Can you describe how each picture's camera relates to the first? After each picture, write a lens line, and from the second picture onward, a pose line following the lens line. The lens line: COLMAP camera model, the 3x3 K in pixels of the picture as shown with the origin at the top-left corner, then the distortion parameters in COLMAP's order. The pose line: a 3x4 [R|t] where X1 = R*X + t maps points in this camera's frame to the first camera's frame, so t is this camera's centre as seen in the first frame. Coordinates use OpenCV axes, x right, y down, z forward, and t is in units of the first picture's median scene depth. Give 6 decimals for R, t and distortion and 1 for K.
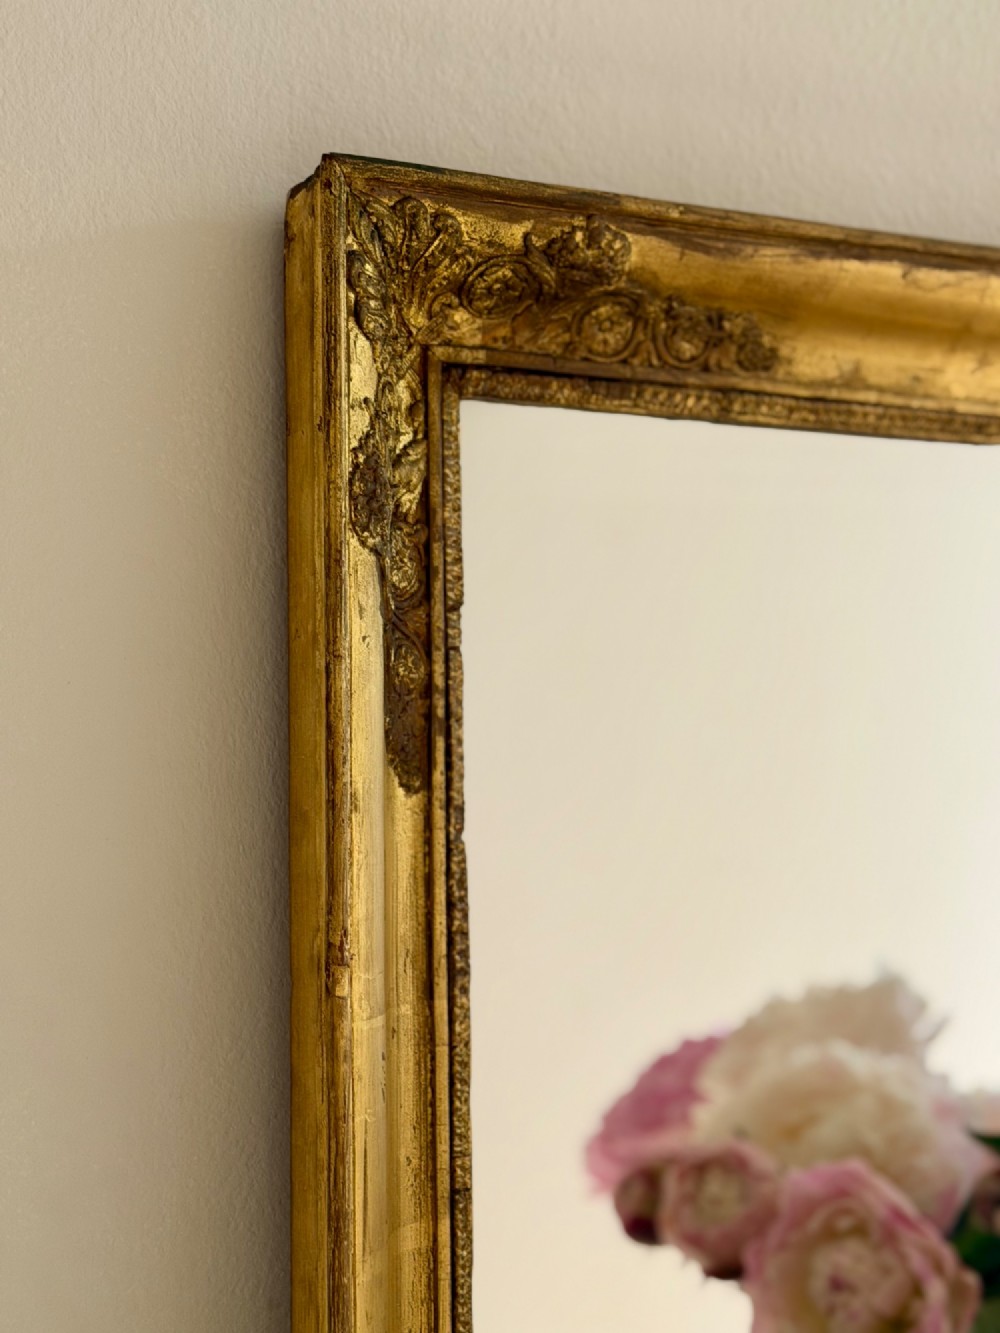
lens RADIAL K [[2265.2, 0, 502.8], [0, 2265.2, 680.0], [0, 0, 1]] dist [0.143721, -0.136160]
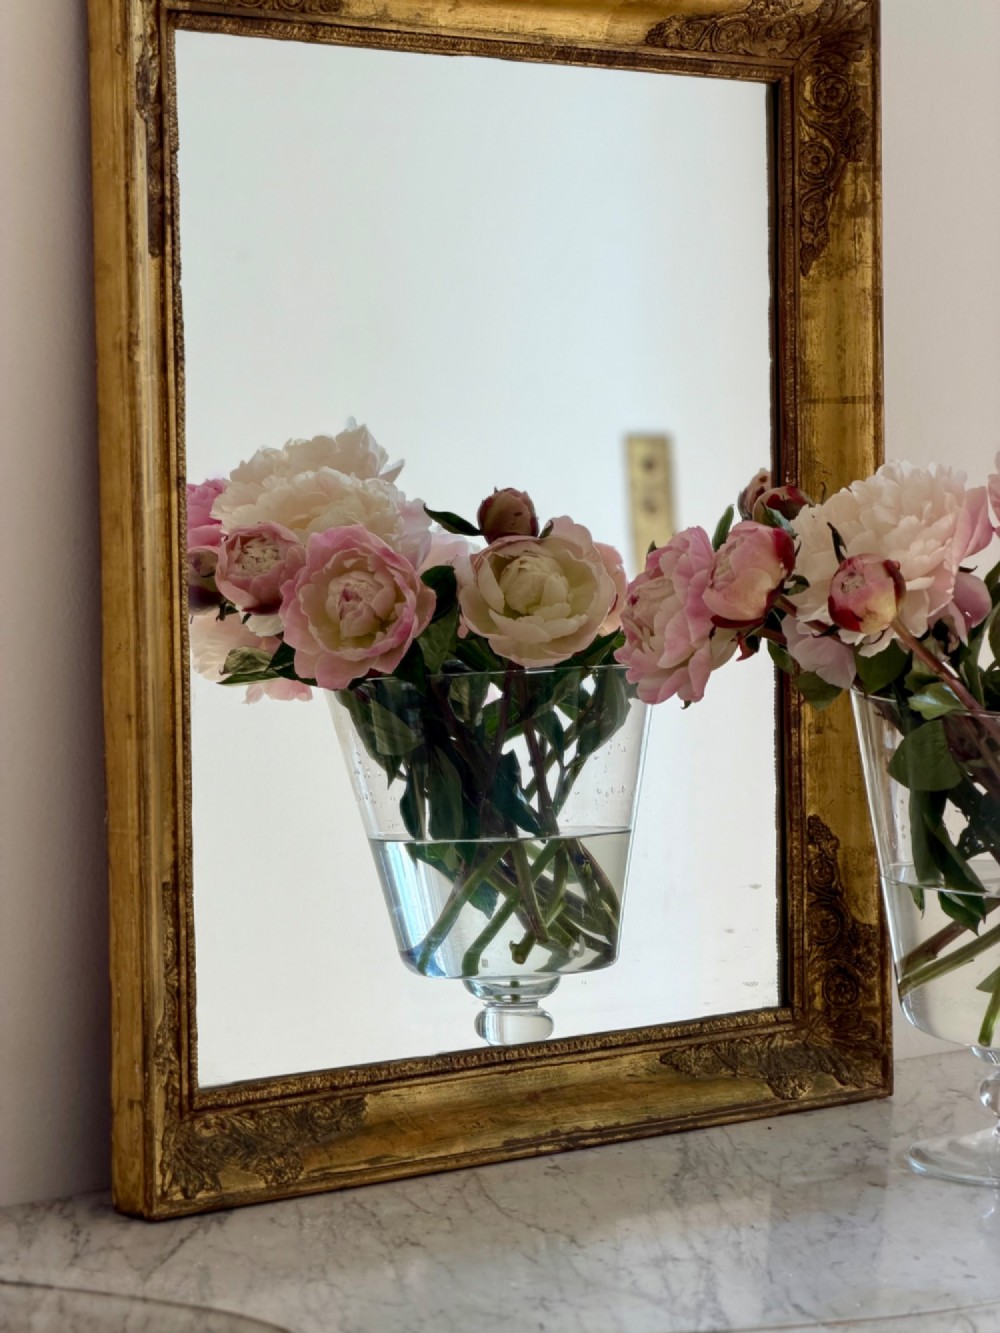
lens RADIAL K [[4069.1, 0, 494.8], [0, 4069.1, 679.3], [0, 0, 1]] dist [0.220431, 0.089788]
pose [[0.964891, -0.014512, 0.262249, -0.616913], [-0.013880, 0.994260, 0.106088, 0.034824], [-0.262284, -0.106004, 0.959151, -2.143060]]
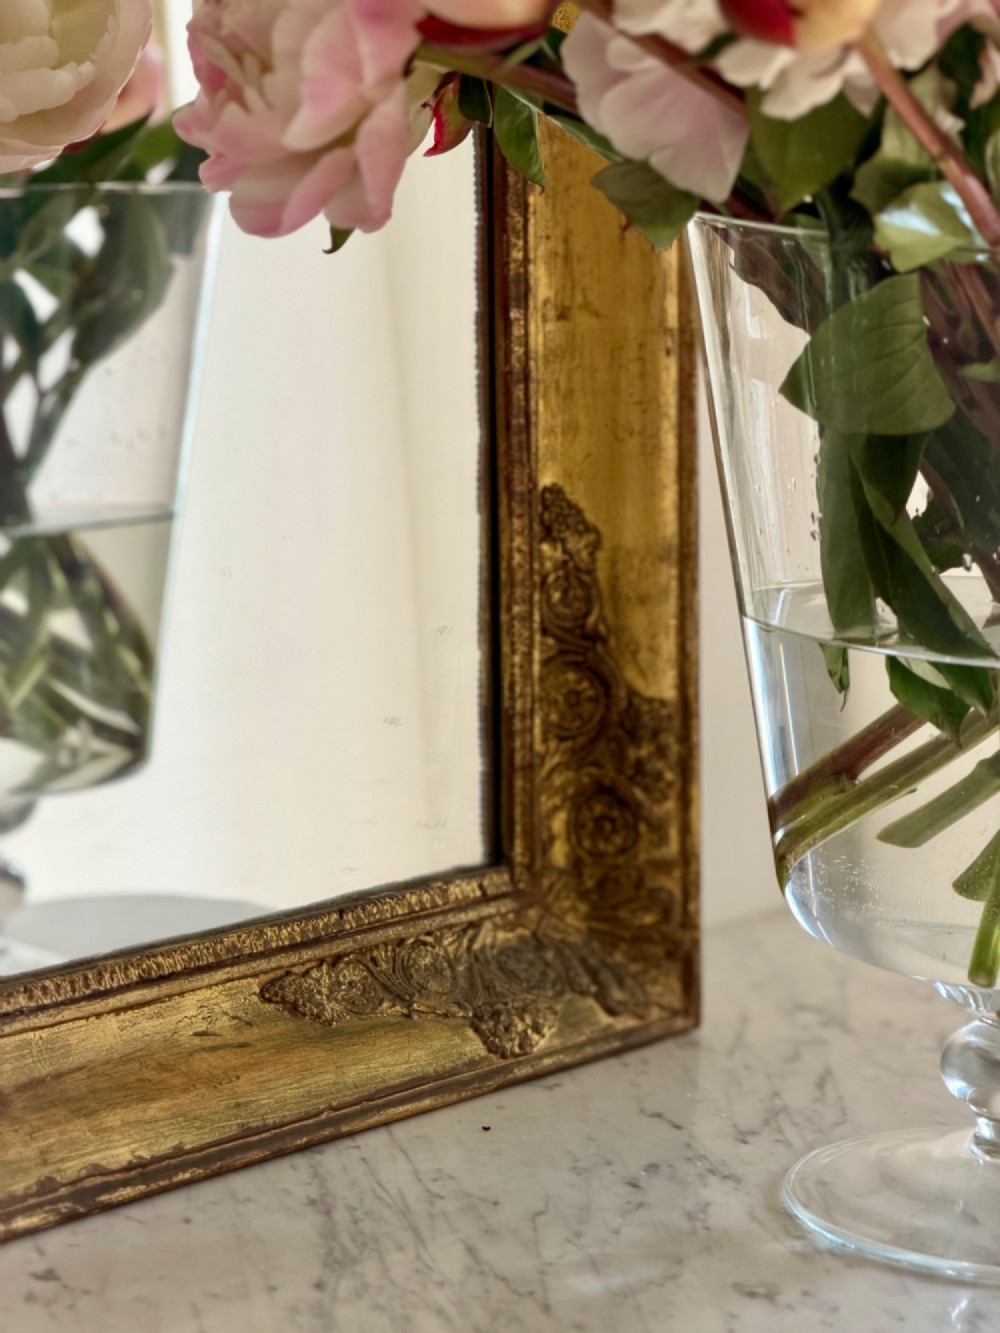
lens RADIAL K [[4098.5, 0, 520.3], [0, 4098.5, 687.7], [0, 0, 1]] dist [0.221832, -0.114254]
pose [[0.917104, -0.052162, 0.395220, -0.127572], [-0.027092, 0.980955, 0.192335, 0.276935], [-0.397726, -0.187099, 0.898225, -0.382497]]
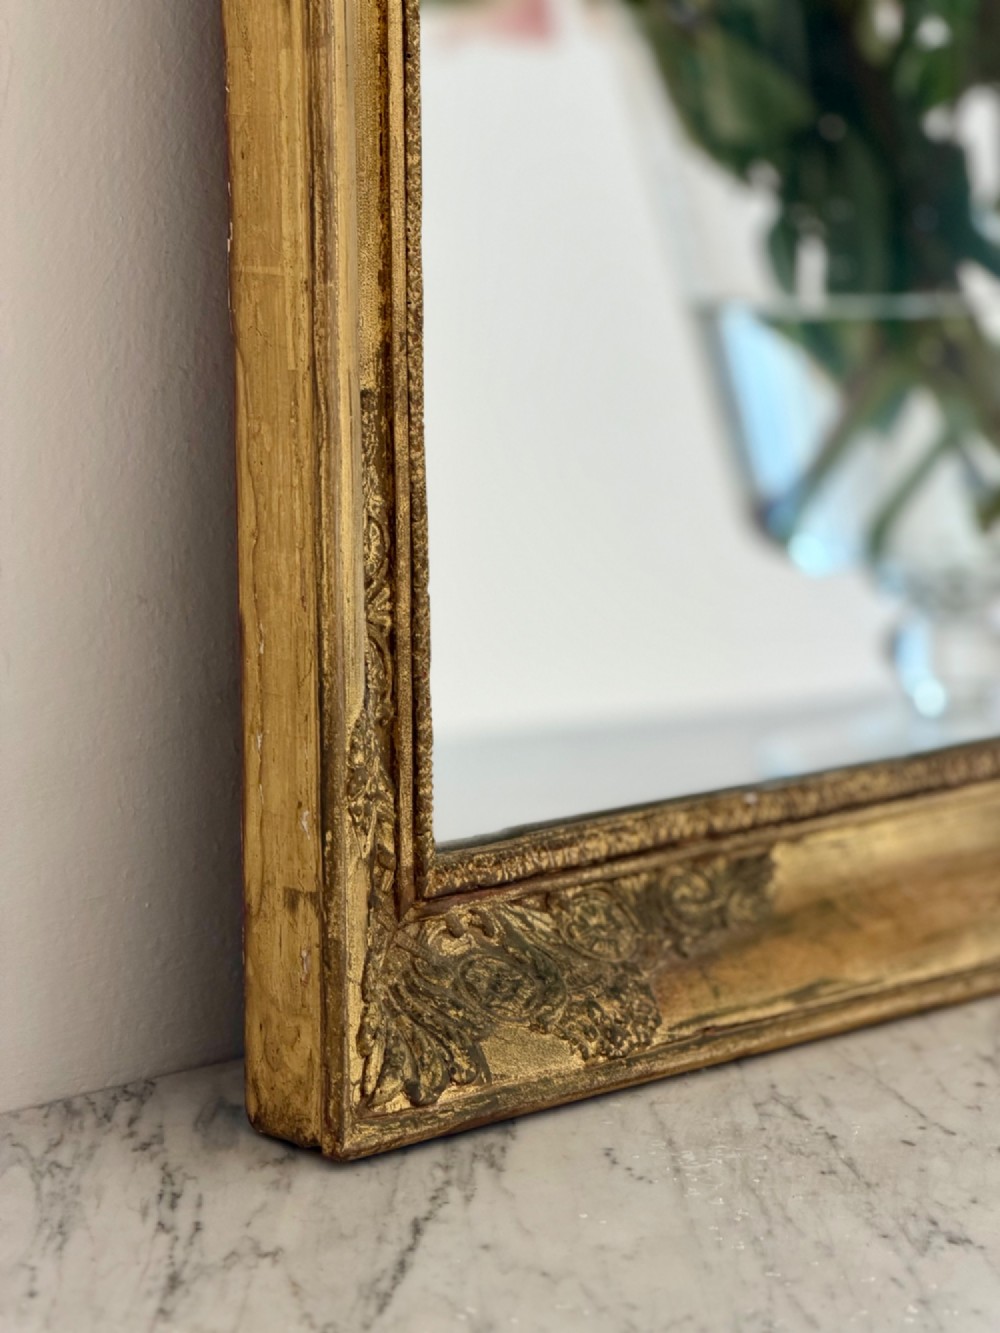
lens RADIAL K [[4098.5, 0, 520.3], [0, 4098.5, 687.7], [0, 0, 1]] dist [0.221832, -0.114254]
pose [[0.965317, -0.040983, 0.257843, -0.347067], [-0.020637, 0.972535, 0.231841, 0.305543], [-0.260263, -0.229121, 0.937959, -0.396180]]
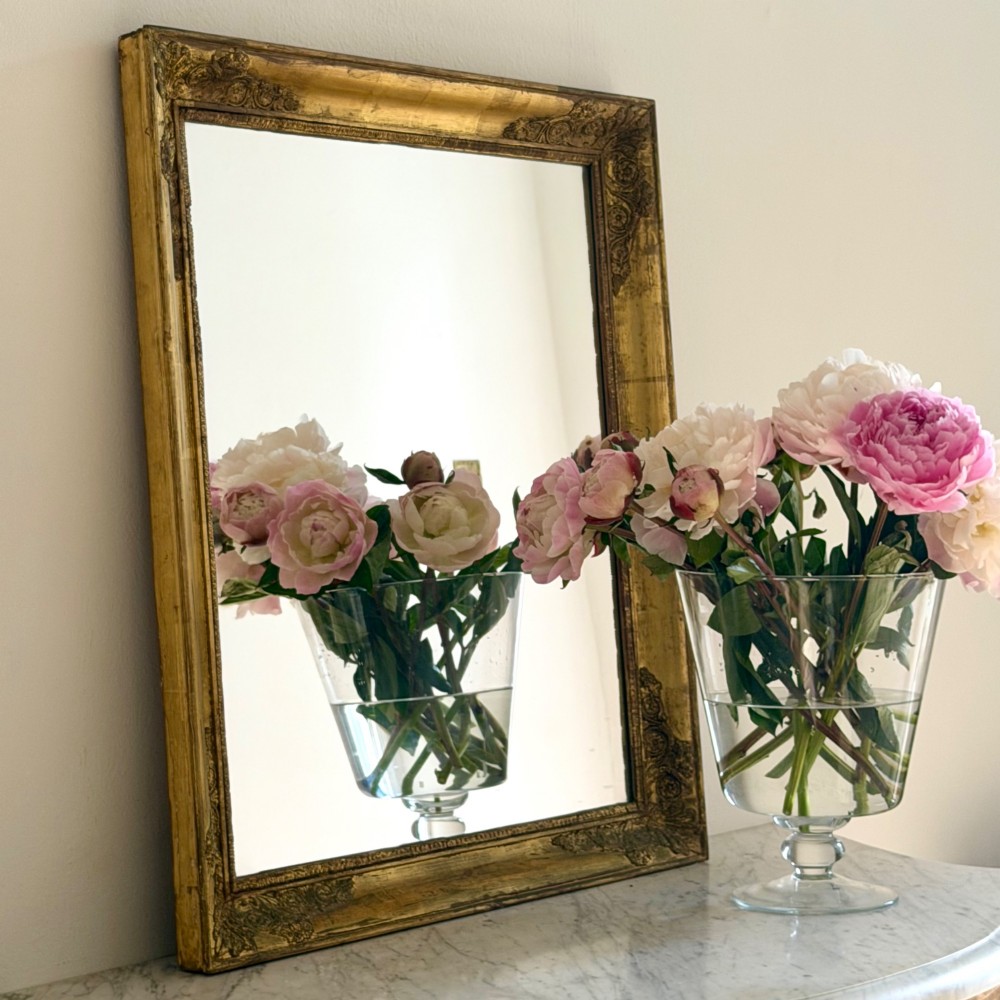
lens RADIAL K [[2443.8, 0, 477.2], [0, 2443.8, 498.7], [0, 0, 1]] dist [0.144074, -0.082853]
pose [[0.944312, -0.045186, 0.325935, -0.608171], [0.034168, 0.998637, 0.039454, 0.191253], [-0.327274, -0.026120, 0.944569, -1.634599]]
